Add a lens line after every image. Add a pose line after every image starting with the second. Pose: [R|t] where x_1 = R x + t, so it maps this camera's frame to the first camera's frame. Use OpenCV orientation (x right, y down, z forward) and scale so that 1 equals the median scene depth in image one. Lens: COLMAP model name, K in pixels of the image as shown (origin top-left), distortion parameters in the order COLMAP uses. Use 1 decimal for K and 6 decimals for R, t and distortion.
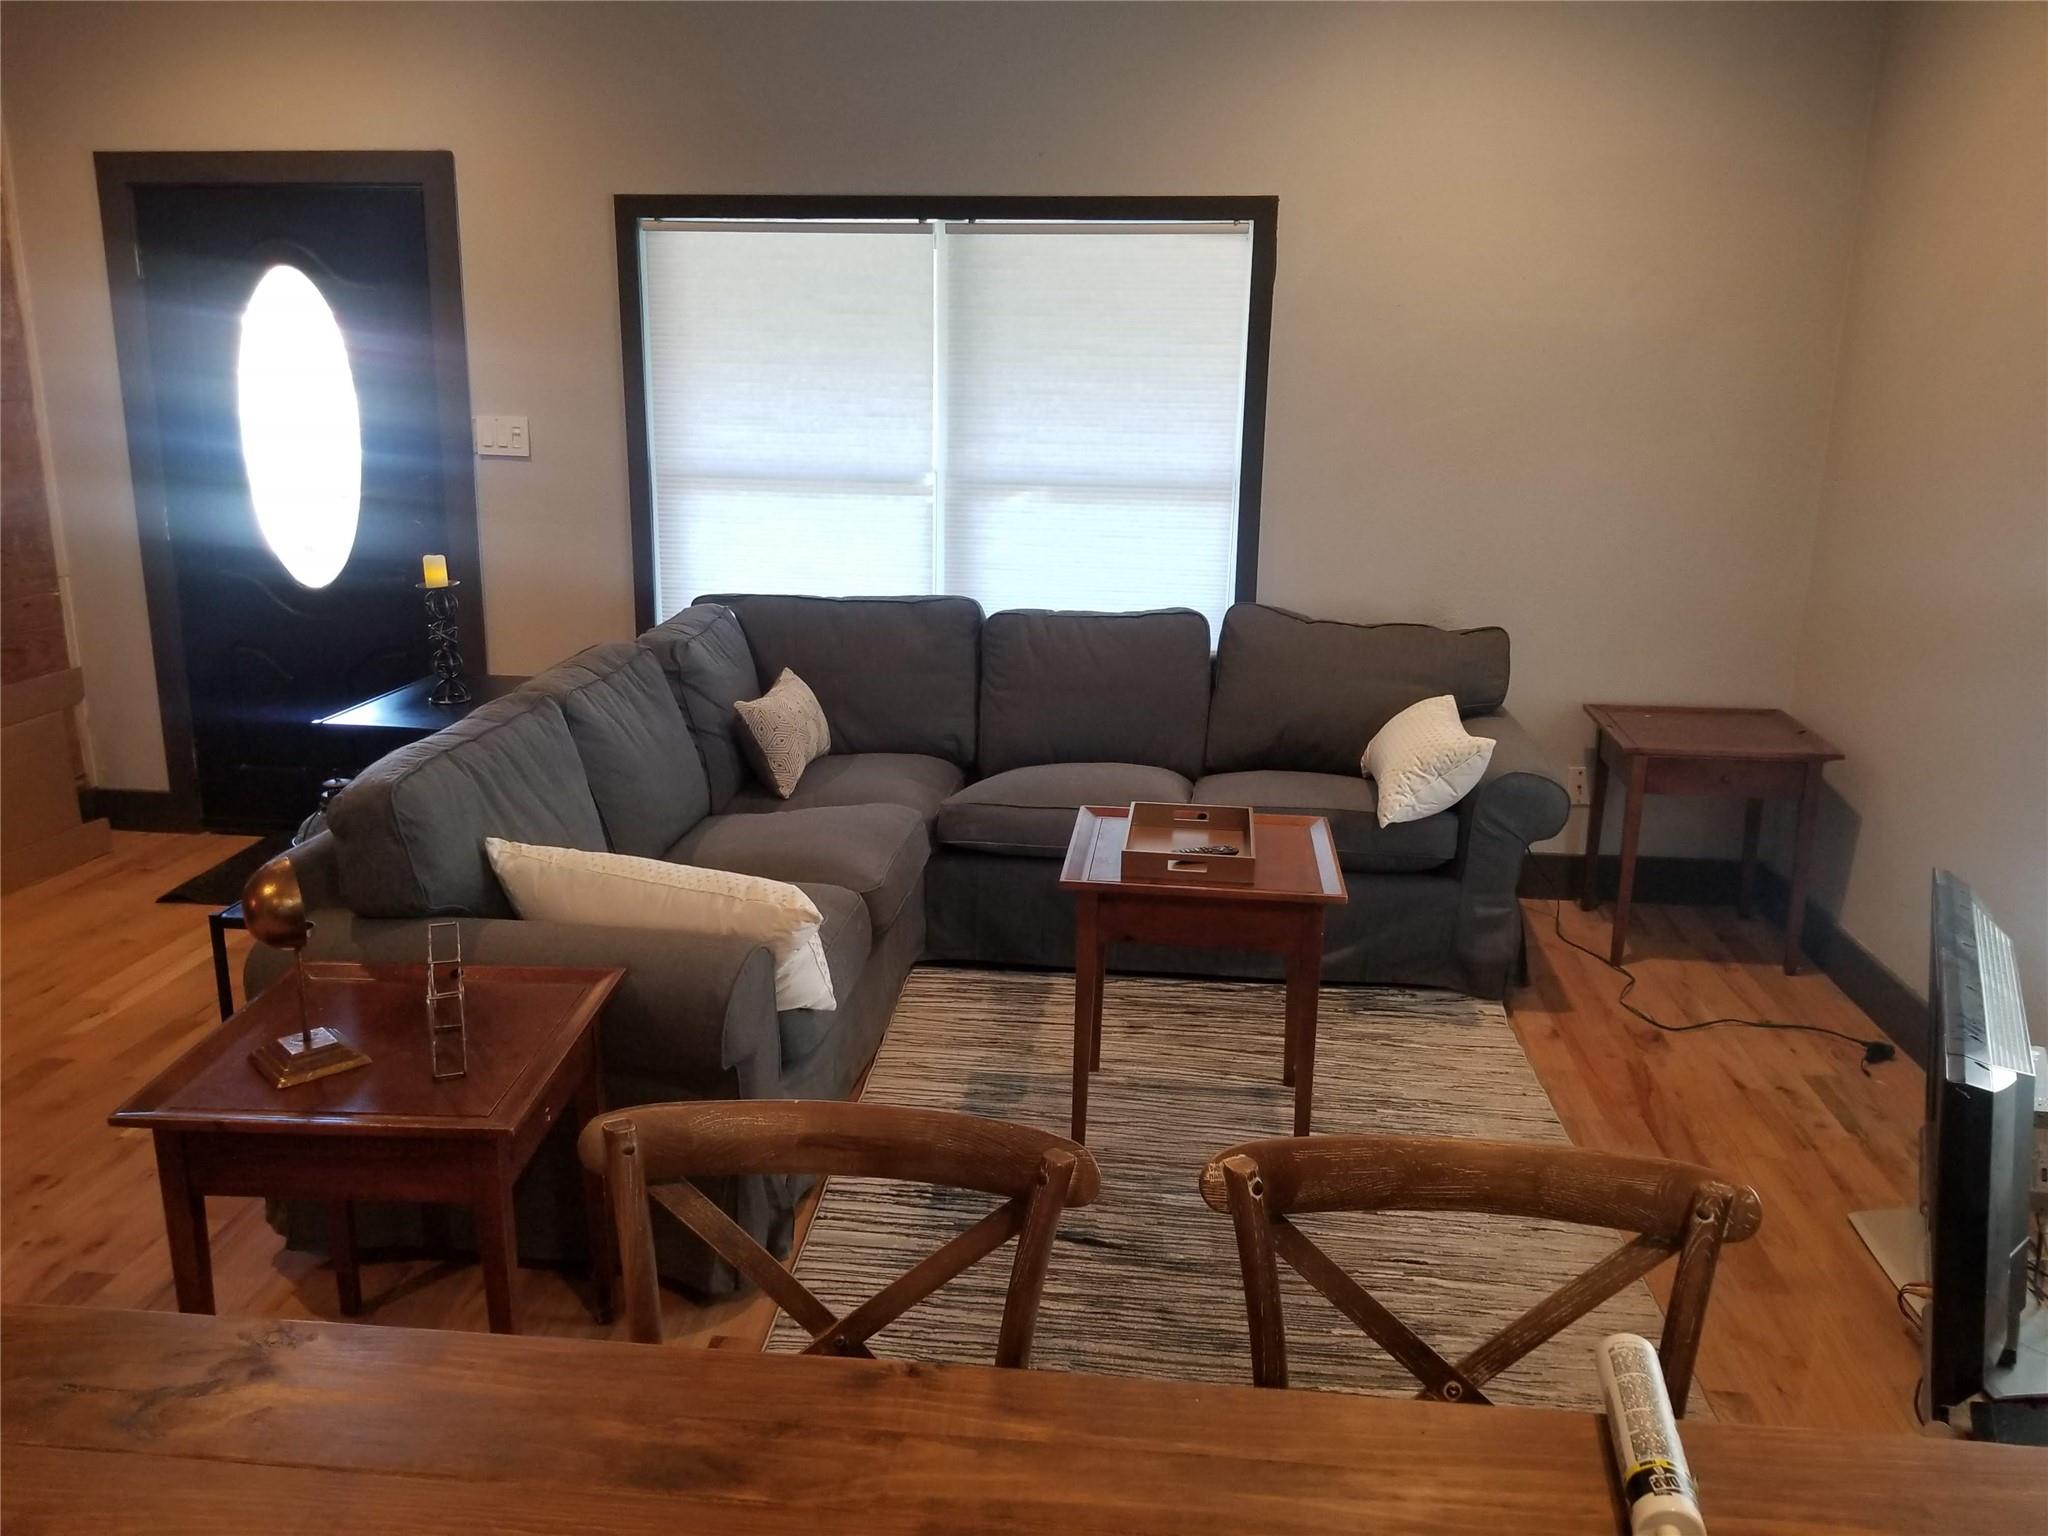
lens RADIAL K [[1596.0, 0, 1012.9], [0, 1596.0, 764.1], [0, 0, 1]] dist [0.085269, -0.144197]
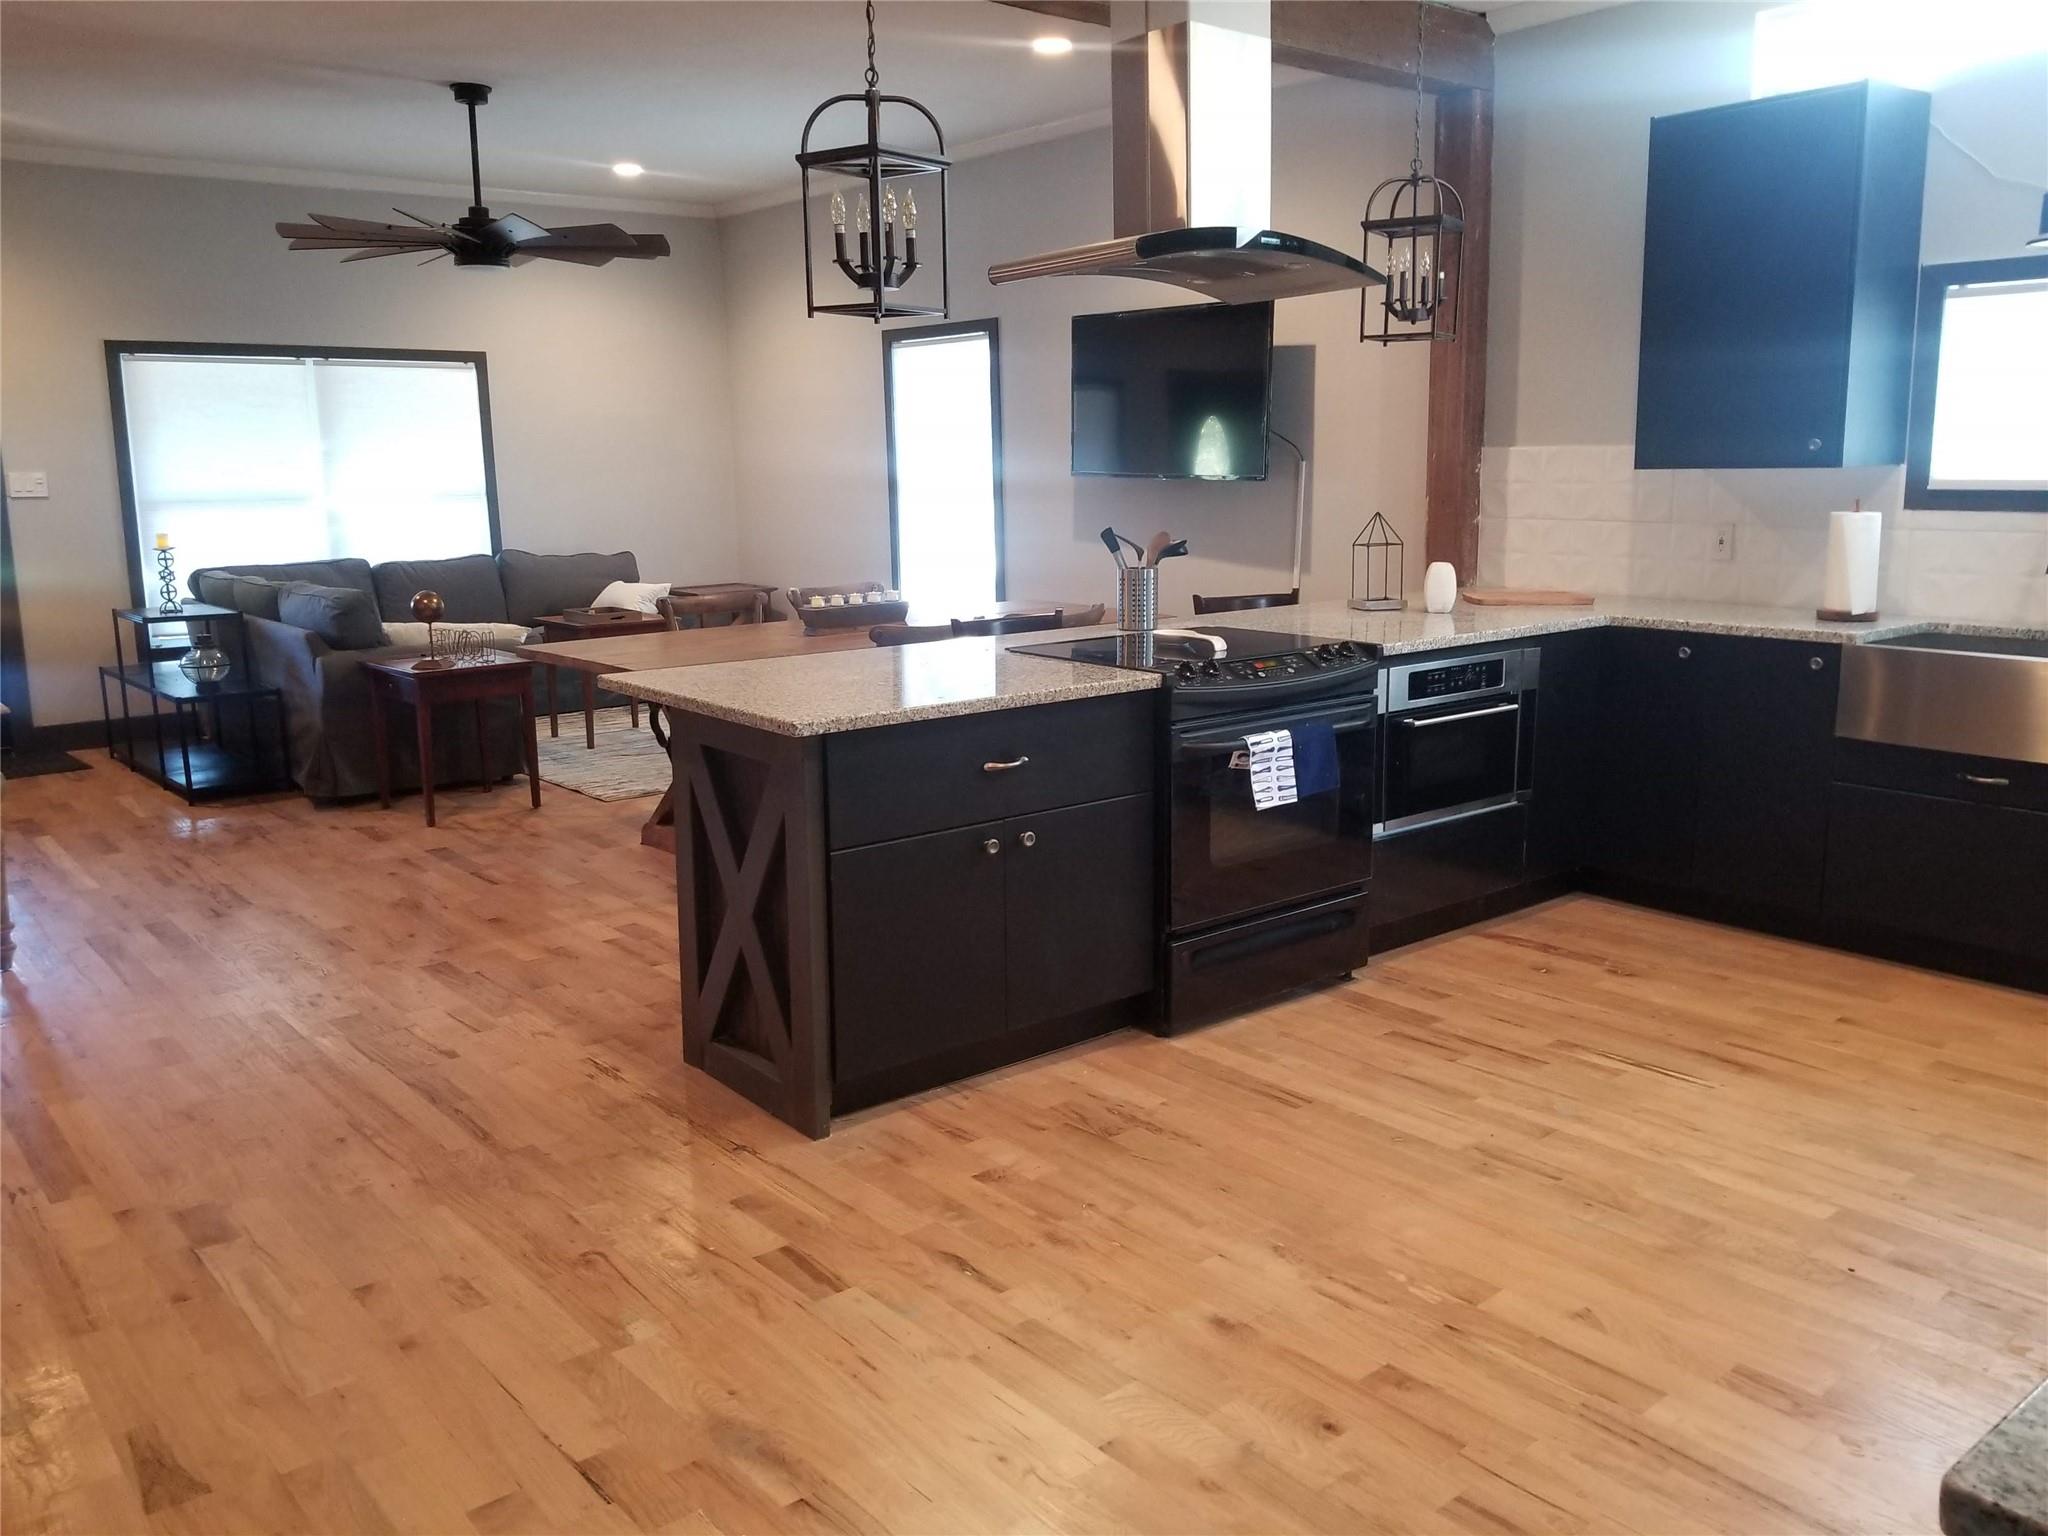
lens RADIAL K [[1596.0, 0, 1012.9], [0, 1596.0, 764.1], [0, 0, 1]] dist [0.085269, -0.144197]
pose [[0.698571, -0.155152, 0.698518, -0.830927], [0.193708, 0.980763, 0.024120, 0.227746], [-0.688822, 0.118458, 0.715186, -0.816326]]
